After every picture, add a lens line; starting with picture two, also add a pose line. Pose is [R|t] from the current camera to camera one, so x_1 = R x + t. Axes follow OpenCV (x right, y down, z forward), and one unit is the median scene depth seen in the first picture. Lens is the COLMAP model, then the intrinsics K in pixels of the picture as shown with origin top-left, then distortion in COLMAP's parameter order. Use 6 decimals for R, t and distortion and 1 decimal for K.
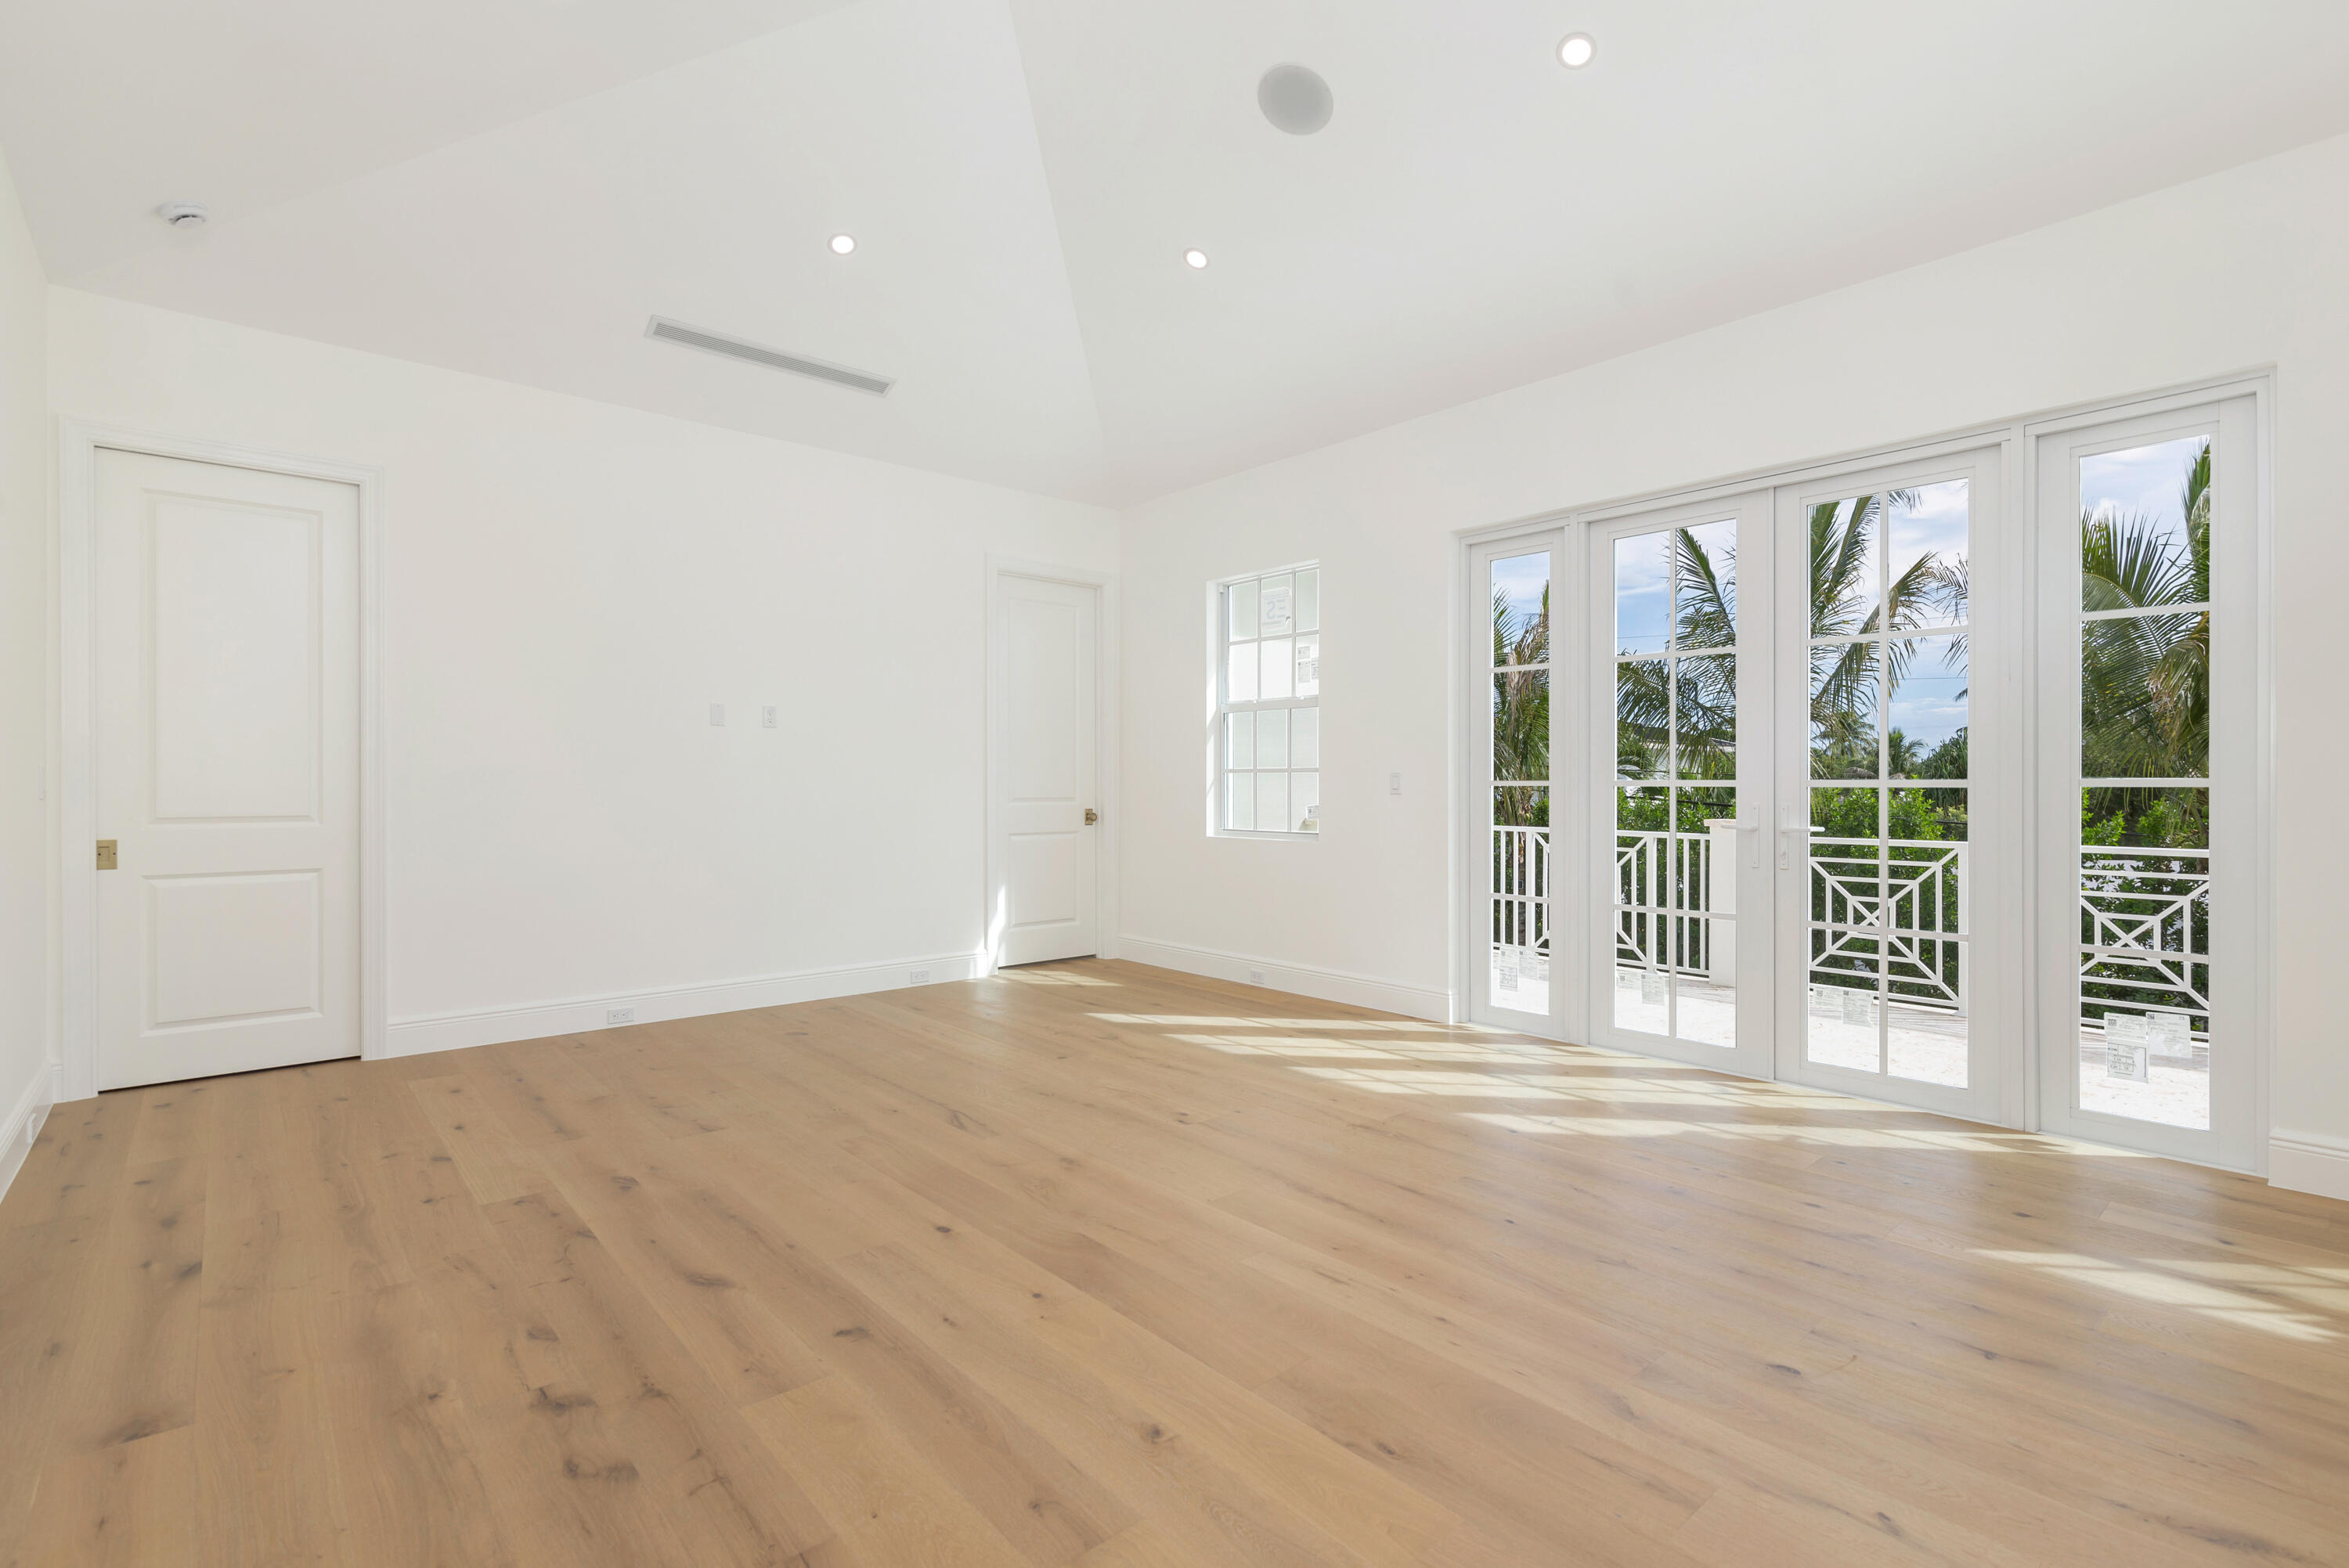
lens RADIAL K [[1087.3, 0, 1174.5], [0, 1087.3, 784.0], [0, 0, 1]] dist [-0.001132, -0.000001]
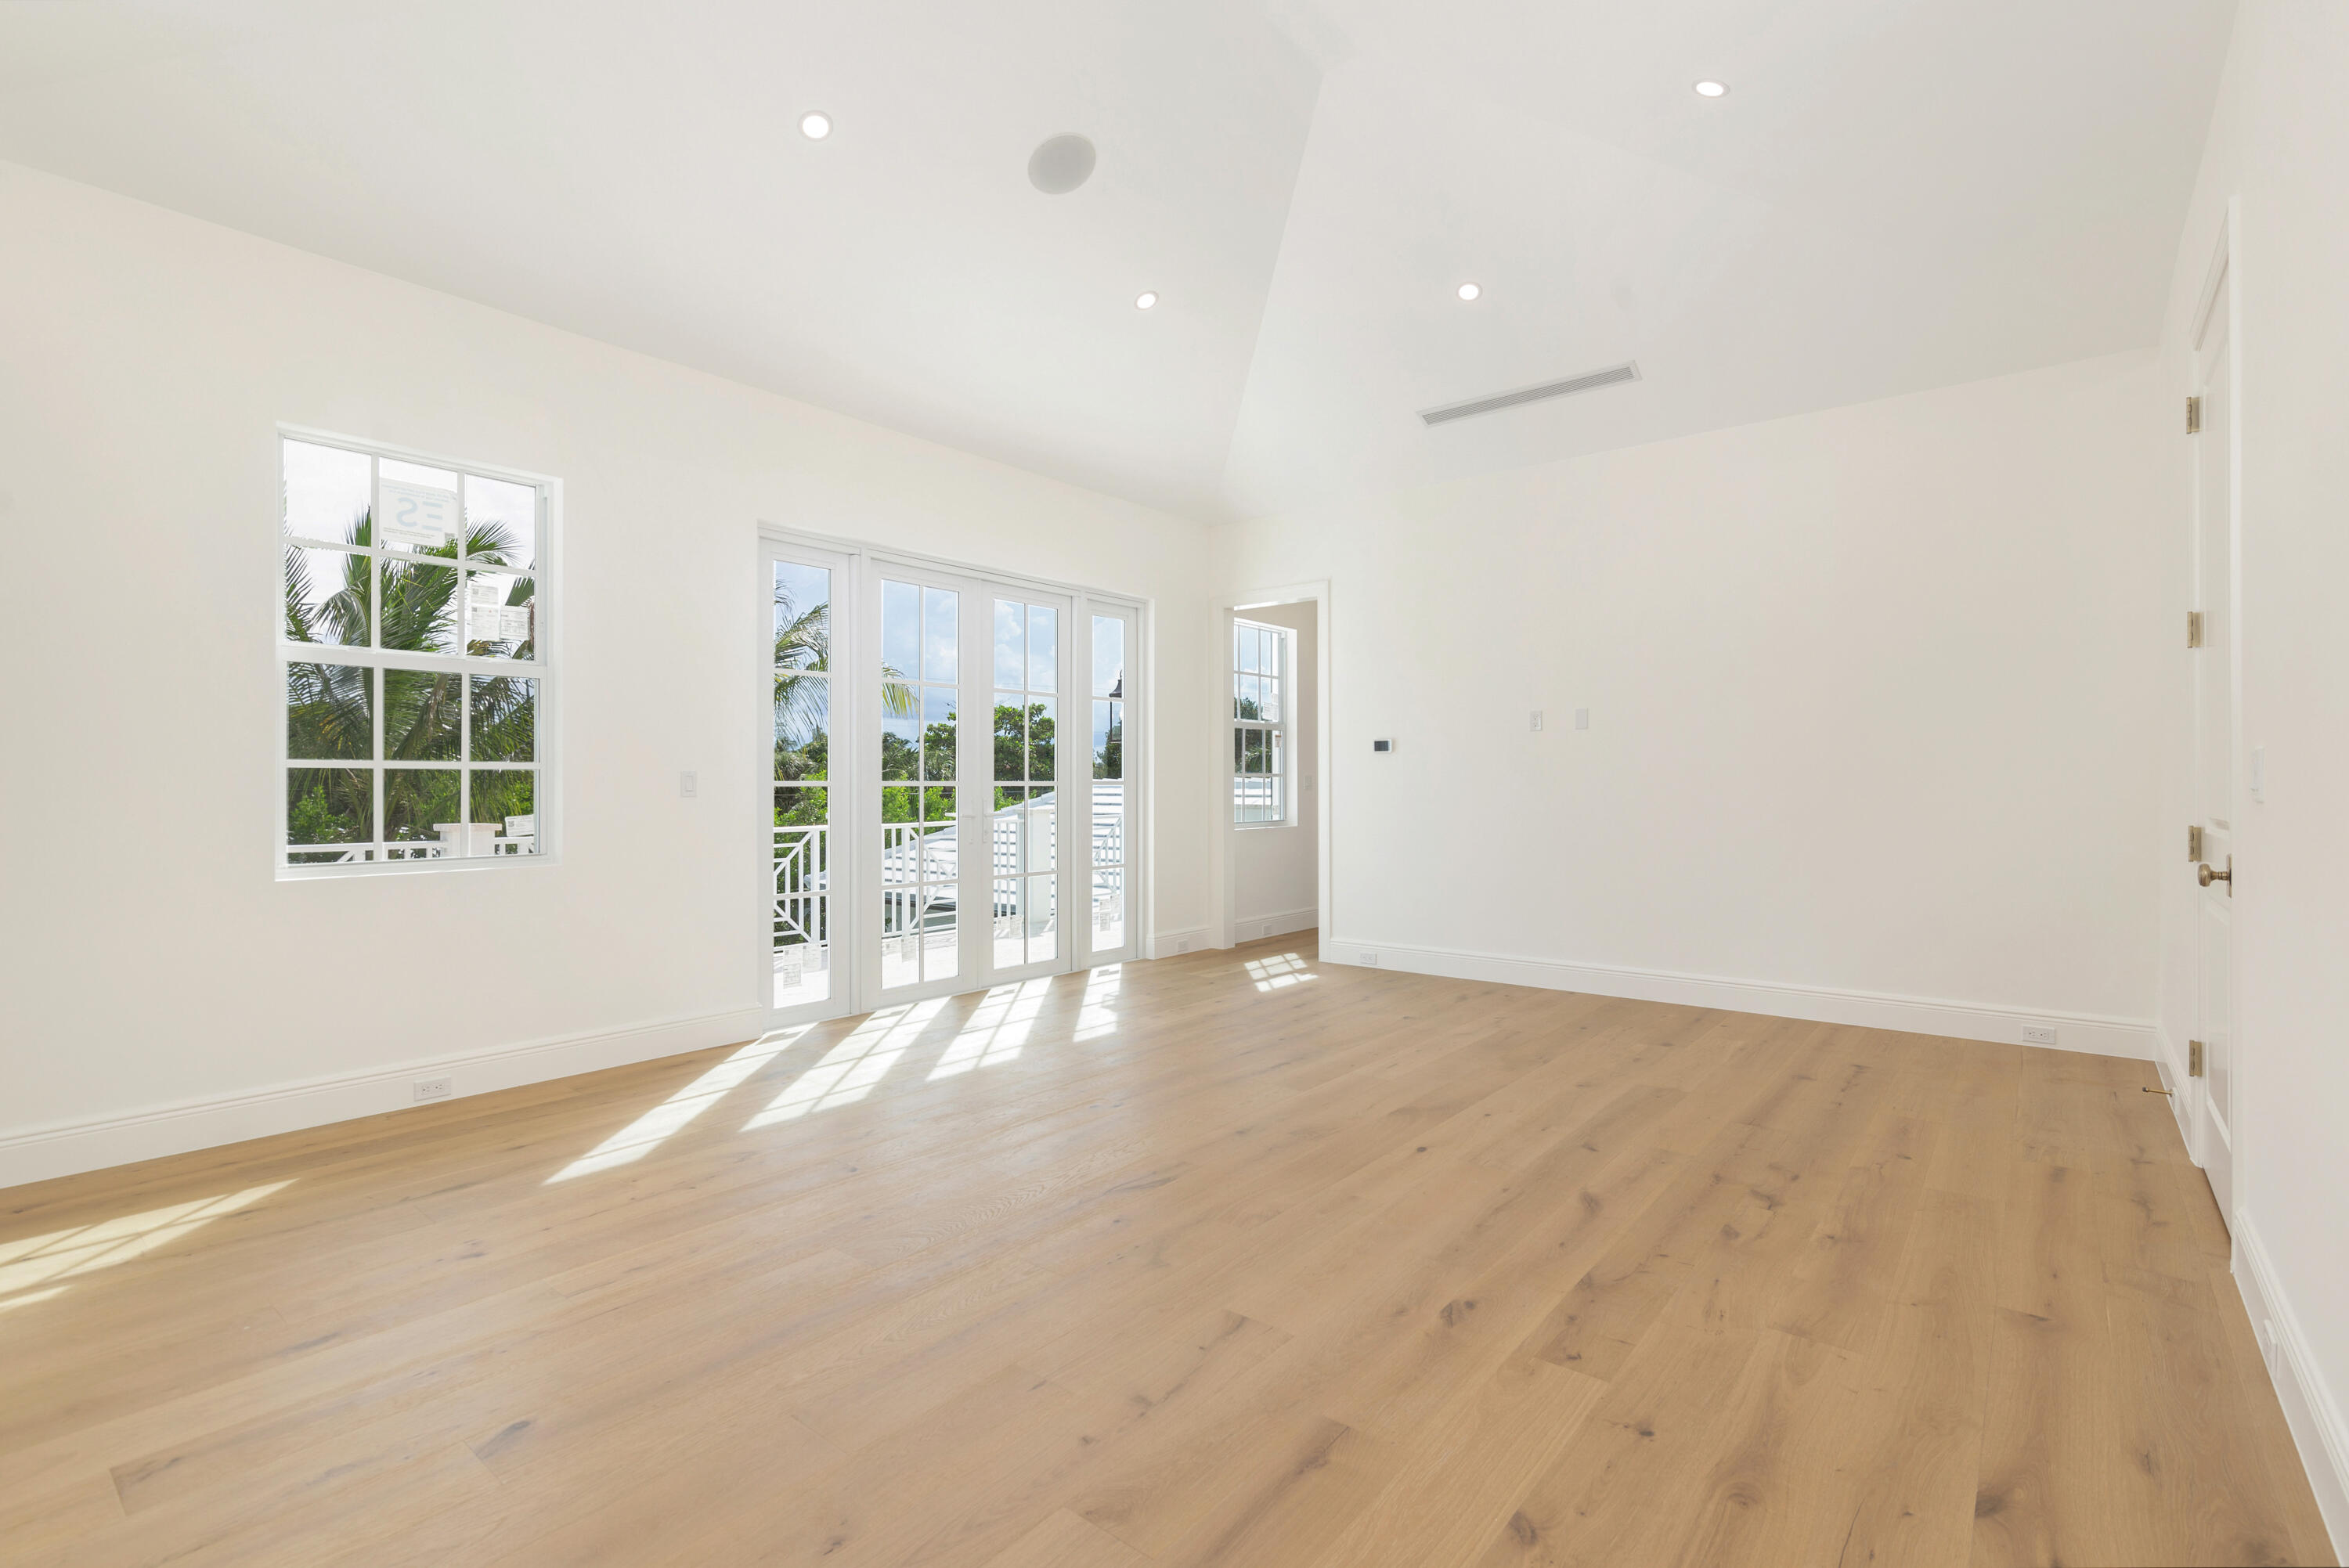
lens RADIAL K [[1087.3, 0, 1174.5], [0, 1087.3, 784.0], [0, 0, 1]] dist [-0.001132, -0.000001]
pose [[-0.177607, 0.001557, 0.984100, -1.087375], [0.002264, 0.999997, -0.001174, 0.001664], [-0.984099, 0.002020, -0.177610, 1.189115]]
